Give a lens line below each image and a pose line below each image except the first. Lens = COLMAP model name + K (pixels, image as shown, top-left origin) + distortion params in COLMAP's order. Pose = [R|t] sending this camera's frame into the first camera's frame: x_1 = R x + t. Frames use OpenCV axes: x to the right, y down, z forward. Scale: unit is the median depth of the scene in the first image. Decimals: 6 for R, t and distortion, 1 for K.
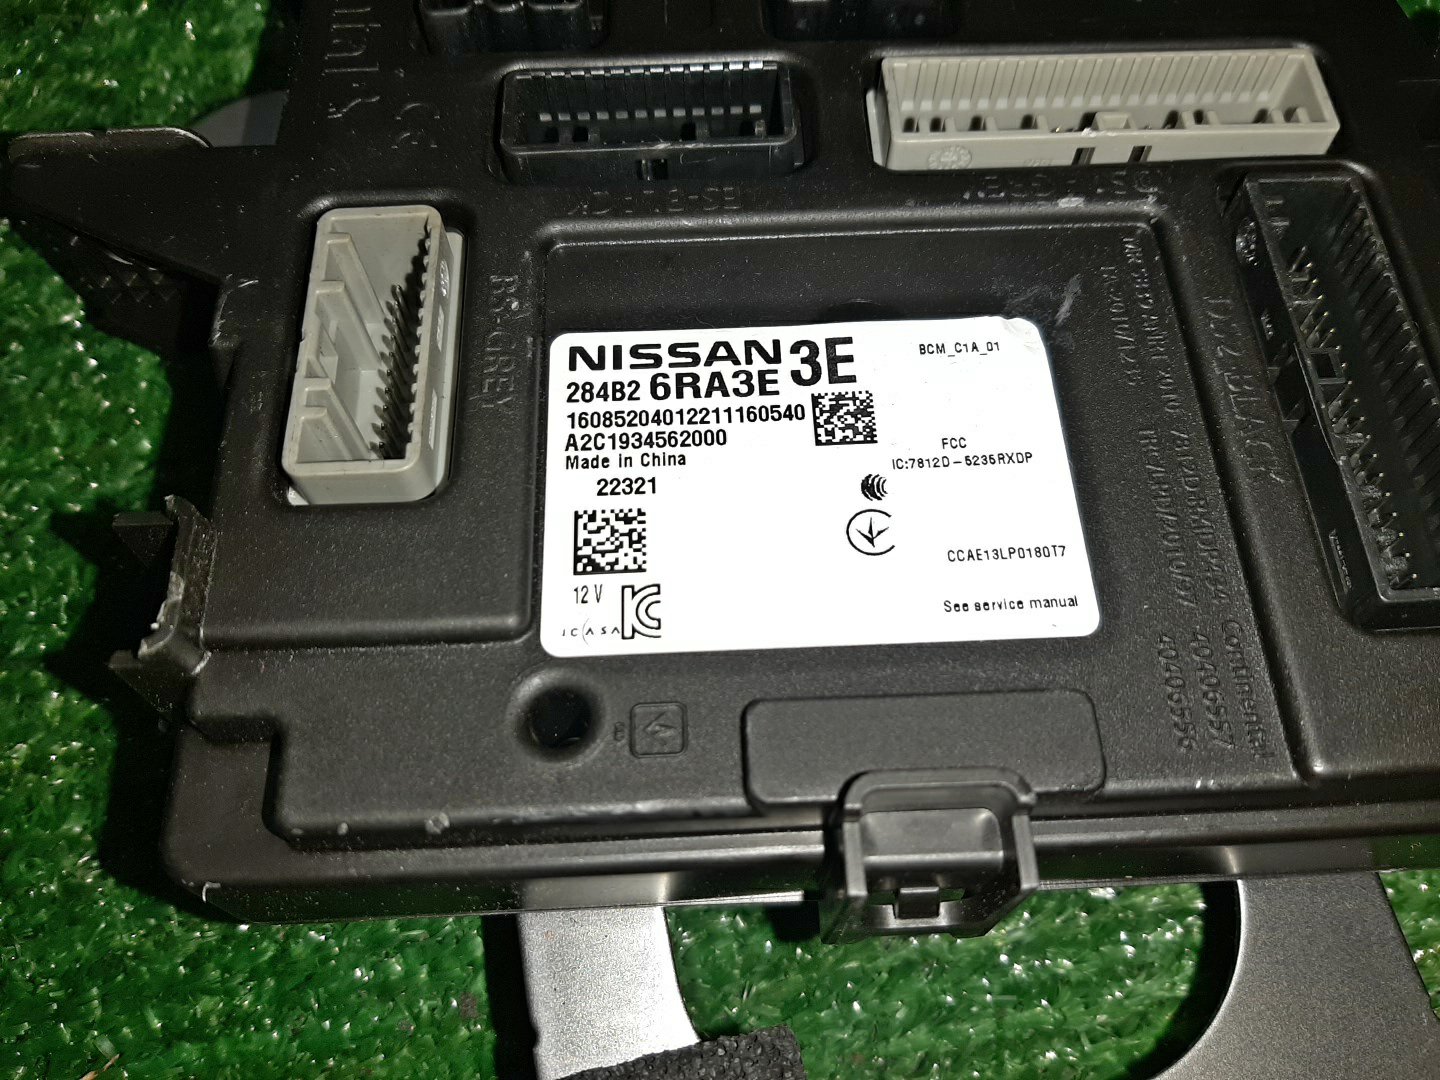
lens RADIAL K [[1211.8, 0, 727.2], [0, 1211.8, 541.8], [0, 0, 1]] dist [-0.007687, -0.129621]
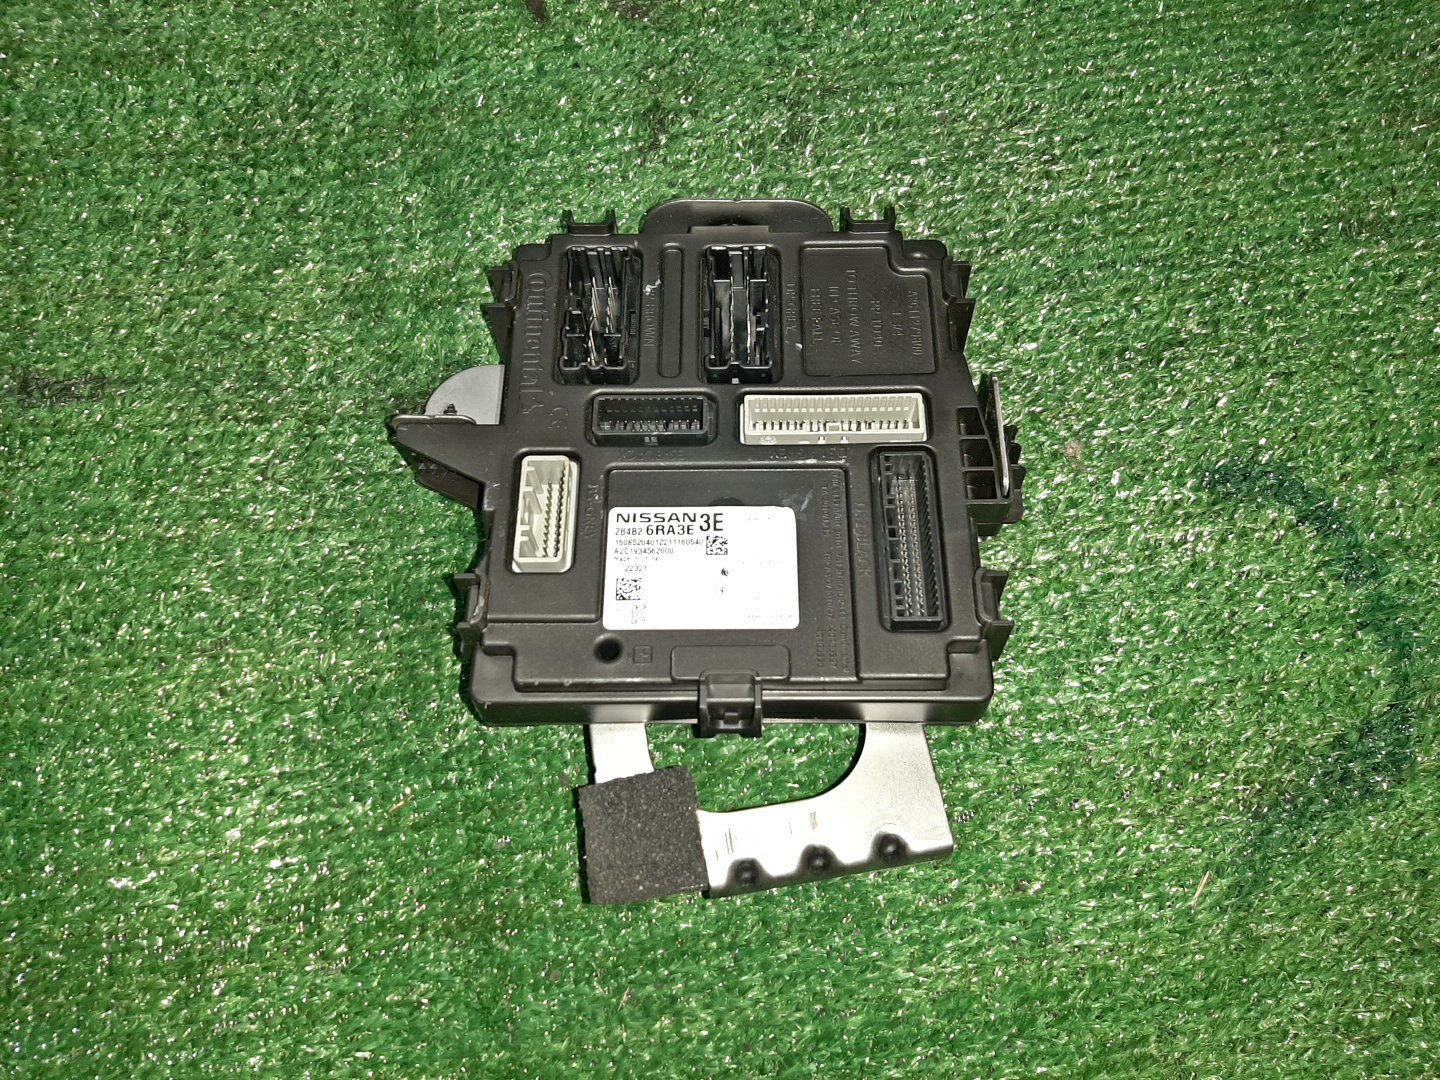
lens RADIAL K [[1211.8, 0, 713.8], [0, 1211.8, 535.3], [0, 0, 1]] dist [-0.007687, -0.129621]
pose [[0.998562, 0.032908, -0.042316, 0.198064], [-0.032818, 0.999457, 0.002832, -0.128040], [0.042386, -0.001439, 0.999100, -1.659184]]
